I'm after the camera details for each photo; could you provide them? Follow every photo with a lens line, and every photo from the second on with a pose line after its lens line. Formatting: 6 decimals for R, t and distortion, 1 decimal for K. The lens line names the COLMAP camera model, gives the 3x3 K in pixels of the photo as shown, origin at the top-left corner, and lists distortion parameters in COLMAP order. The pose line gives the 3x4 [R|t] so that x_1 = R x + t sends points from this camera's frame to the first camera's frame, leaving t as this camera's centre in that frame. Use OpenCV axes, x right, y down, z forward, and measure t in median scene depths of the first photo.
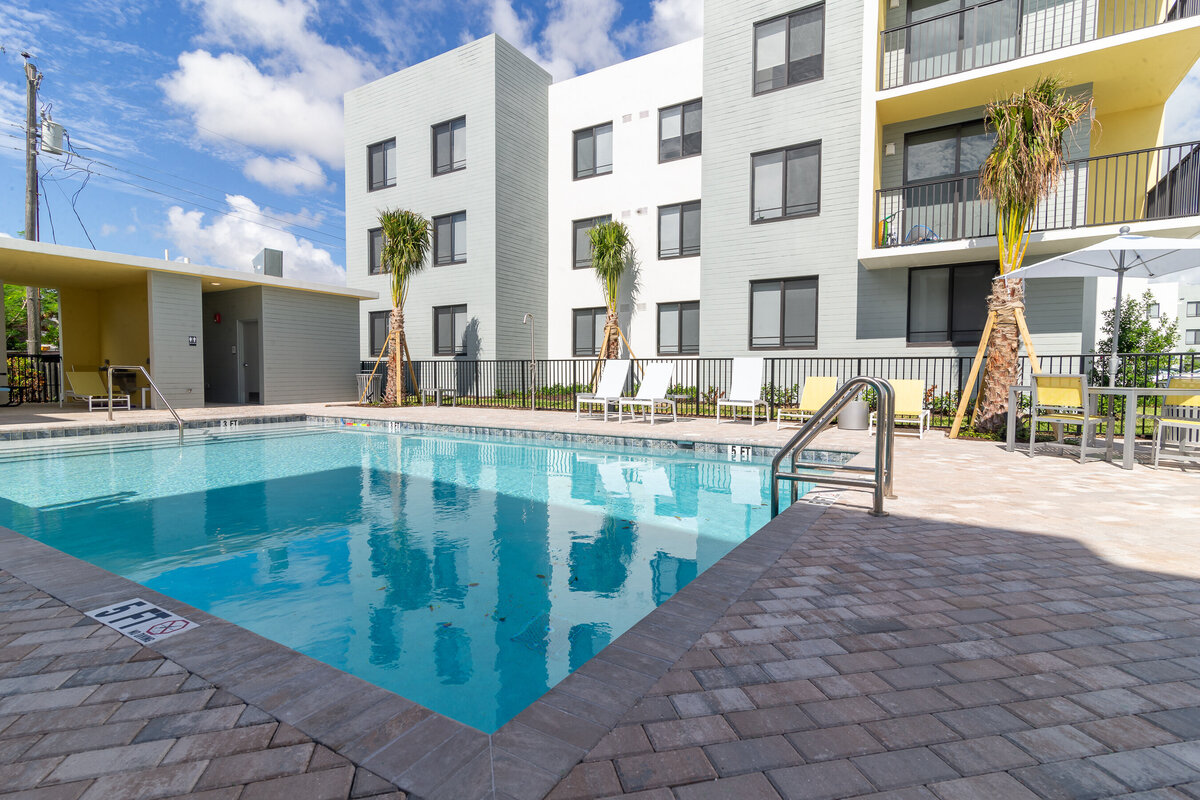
lens RADIAL K [[575.6, 0, 600.0], [0, 575.6, 400.0], [0, 0, 1]] dist [0.023670, 0.006557]
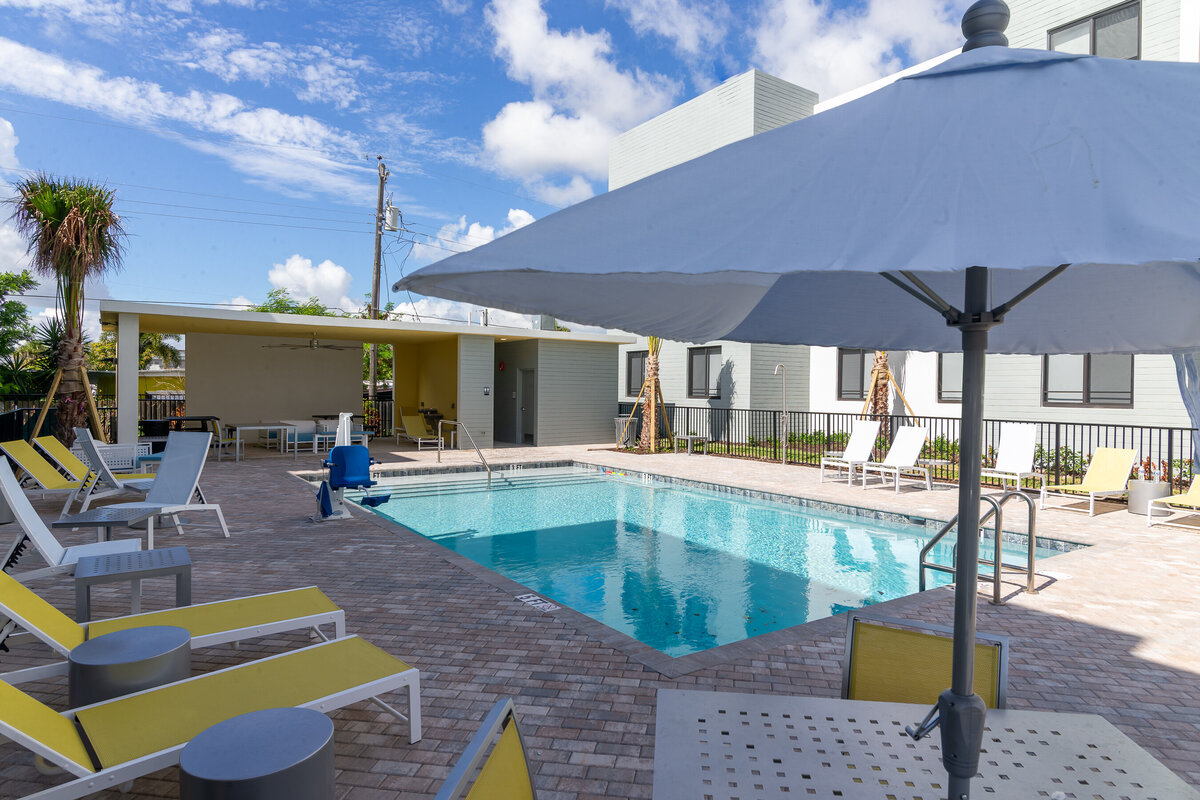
lens RADIAL K [[716.2, 0, 600.0], [0, 716.2, 400.0], [0, 0, 1]] dist [0.002375, -0.000078]
pose [[0.915021, 0.008427, -0.403318, 0.216109], [-0.020938, 0.999426, -0.026621, -0.130941], [0.402863, 0.032804, 0.914672, -0.558715]]
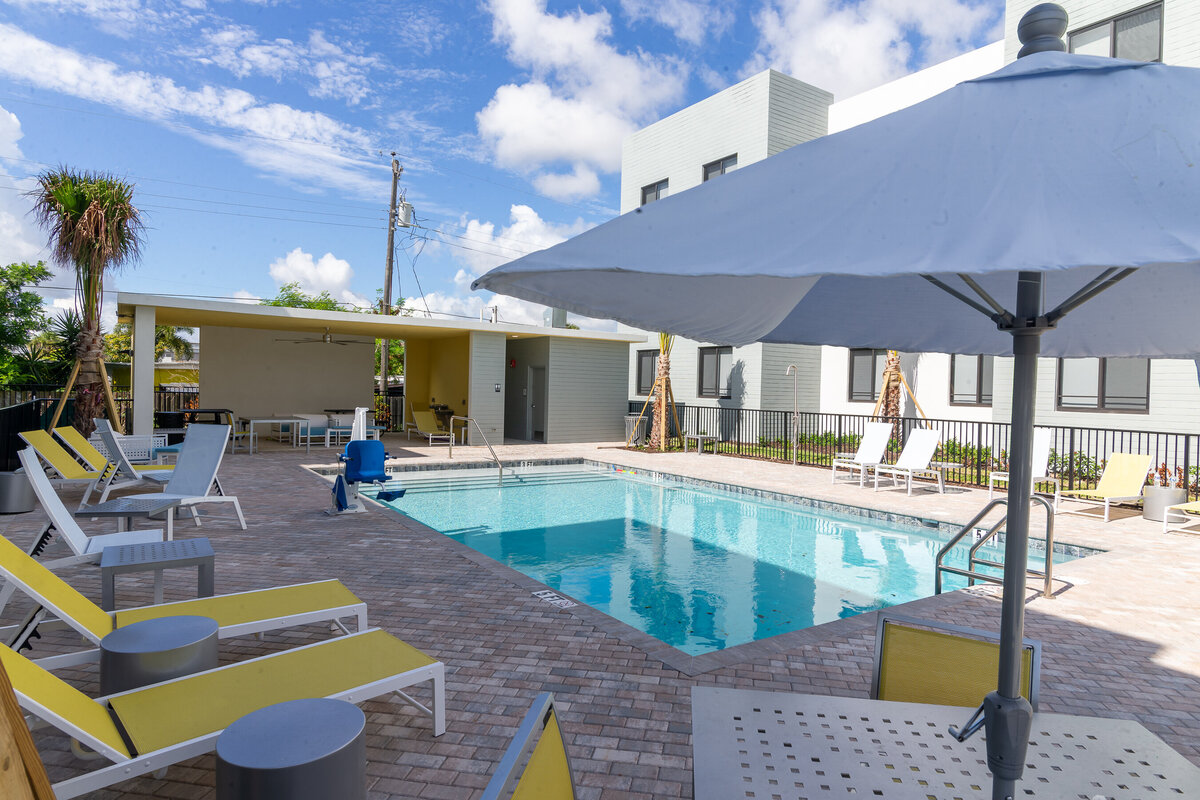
lens RADIAL K [[714.9, 0, 598.0], [0, 714.9, 397.7], [0, 0, 1]] dist [0.000804, 0.002033]
pose [[0.910636, 0.020763, -0.412688, 0.192865], [-0.035028, 0.999021, -0.027030, -0.130139], [0.411722, 0.039070, 0.910472, -0.573044]]
